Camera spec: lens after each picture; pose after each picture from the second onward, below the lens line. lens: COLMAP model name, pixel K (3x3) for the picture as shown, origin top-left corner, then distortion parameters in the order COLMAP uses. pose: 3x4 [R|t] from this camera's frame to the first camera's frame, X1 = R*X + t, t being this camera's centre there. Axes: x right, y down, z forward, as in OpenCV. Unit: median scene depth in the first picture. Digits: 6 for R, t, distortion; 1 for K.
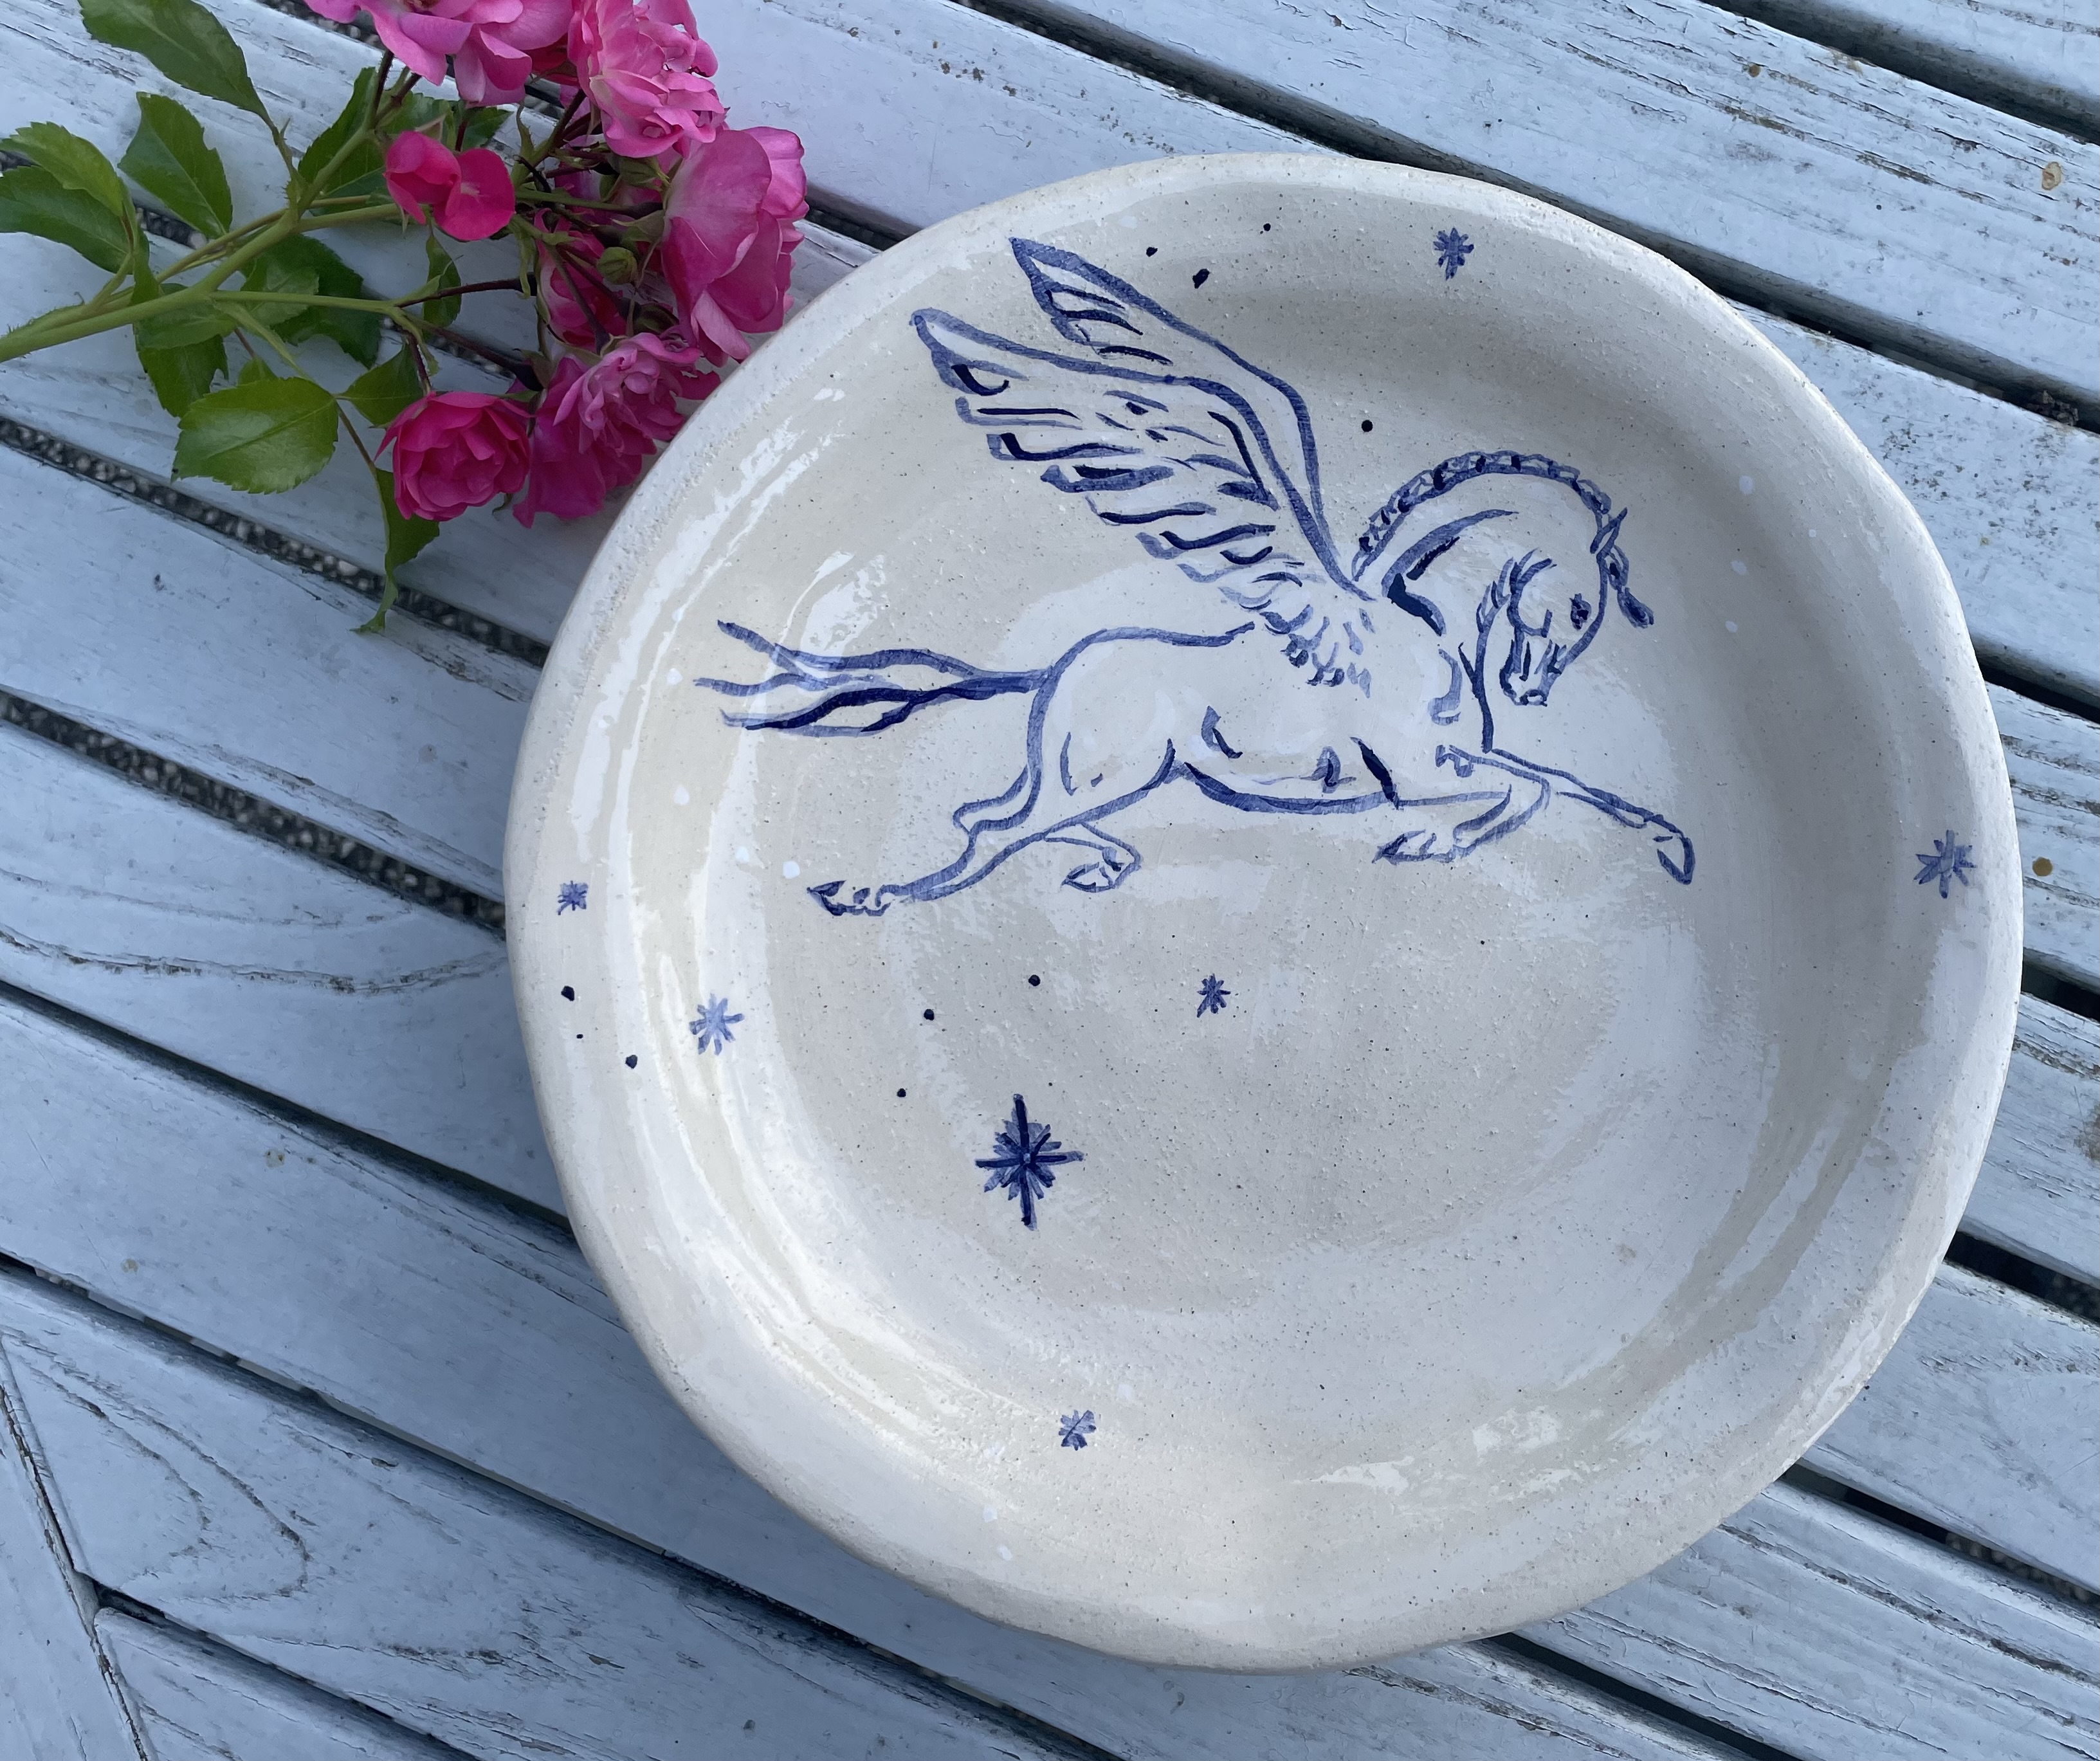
lens RADIAL K [[1933.4, 0, 1170.2], [0, 1933.4, 816.9], [0, 0, 1]] dist [0.077934, 0.002533]
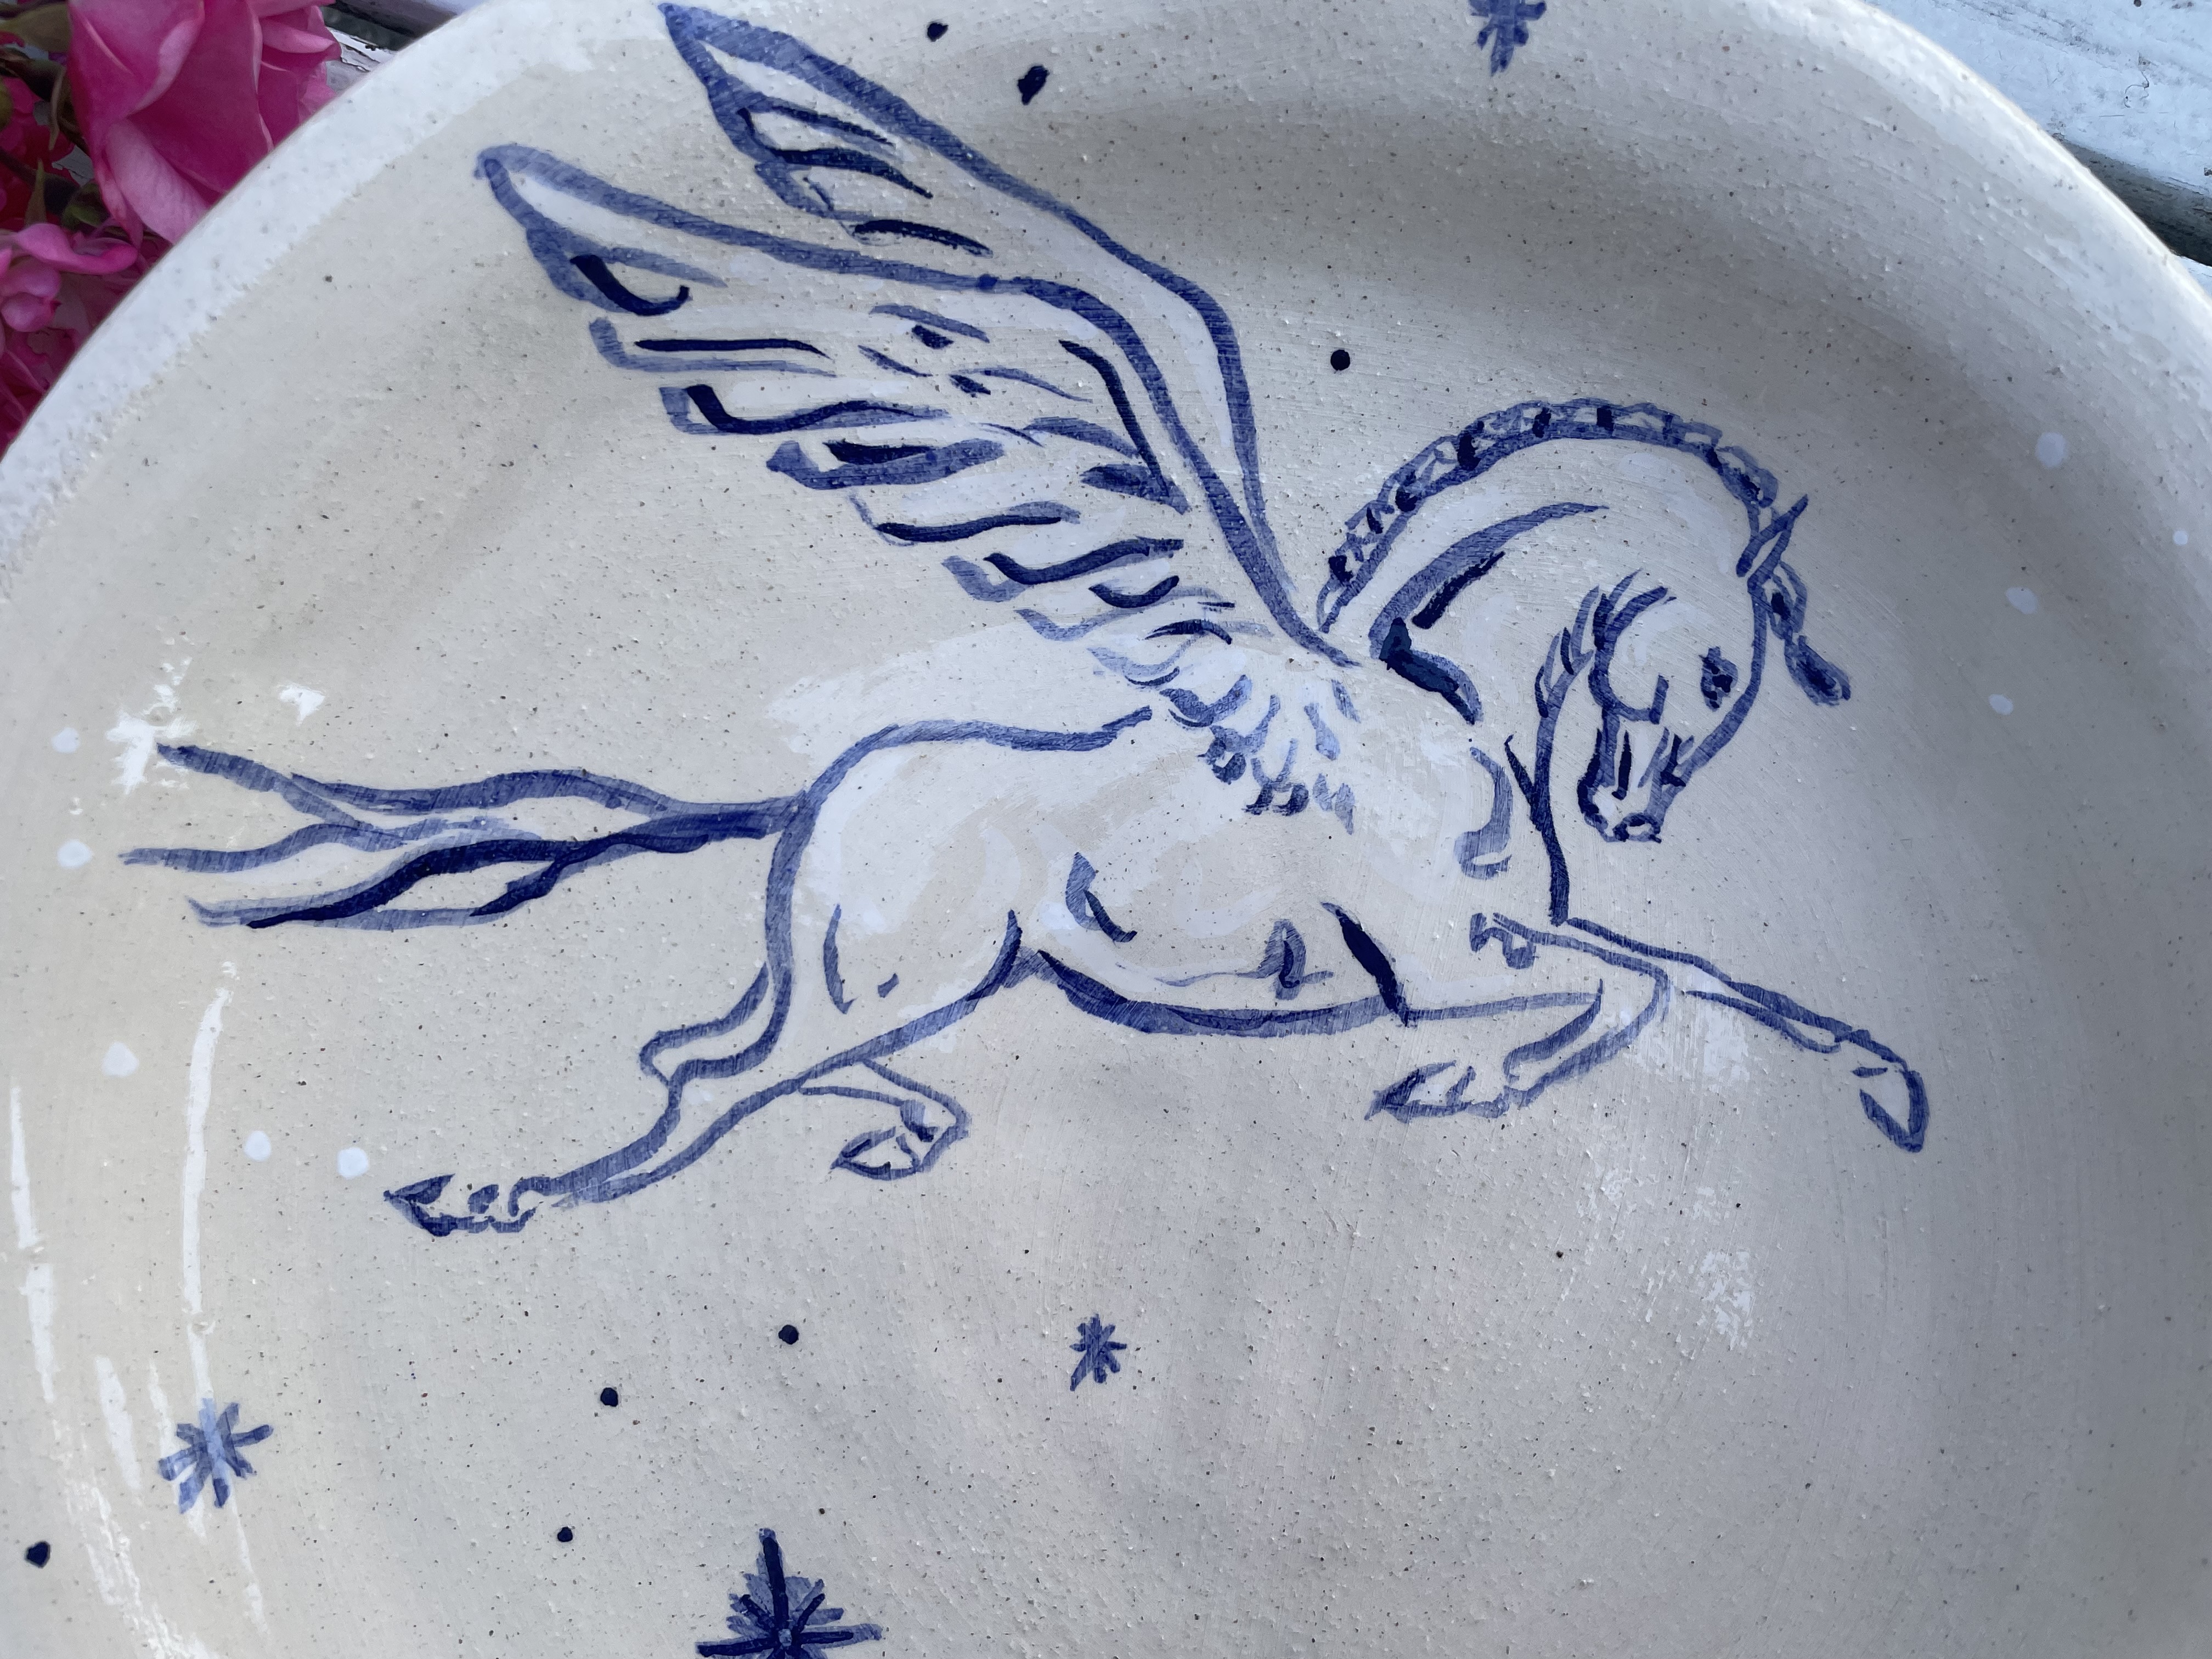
lens RADIAL K [[1701.7, 0, 1126.4], [0, 1701.7, 824.3], [0, 0, 1]] dist [0.059907, -0.089854]
pose [[0.999486, -0.026907, 0.017415, 0.026488], [0.026240, 0.998955, 0.037416, -0.085794], [-0.018404, -0.036940, 0.999148, 0.494723]]
